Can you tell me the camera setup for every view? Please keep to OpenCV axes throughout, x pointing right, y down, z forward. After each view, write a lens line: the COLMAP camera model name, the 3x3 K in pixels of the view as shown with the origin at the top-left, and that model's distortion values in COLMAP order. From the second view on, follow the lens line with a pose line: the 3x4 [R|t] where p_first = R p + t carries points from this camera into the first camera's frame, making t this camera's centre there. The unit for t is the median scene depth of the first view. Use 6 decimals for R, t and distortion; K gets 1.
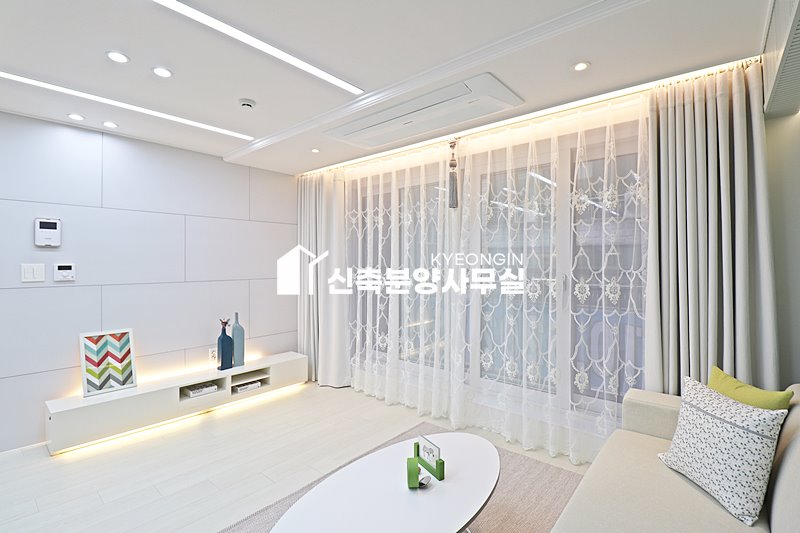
lens RADIAL K [[370.7, 0, 399.5], [0, 370.7, 263.1], [0, 0, 1]] dist [-0.011524, -0.003192]
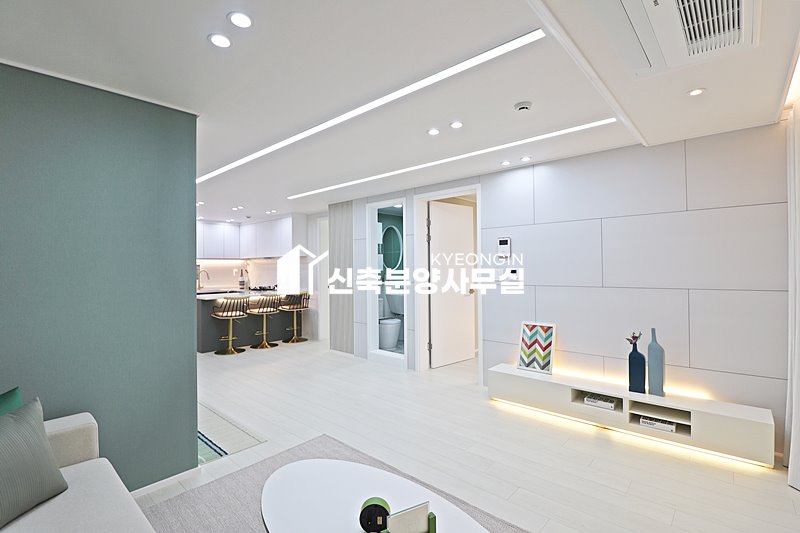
lens RADIAL K [[370.7, 0, 398.9], [0, 370.7, 263.0], [0, 0, 1]] dist [-0.011524, -0.003192]
pose [[-0.028236, -0.015329, -0.999484, 0.462913], [0.006850, 0.999856, -0.015528, -0.000803], [0.999578, -0.007285, -0.028127, 0.554676]]
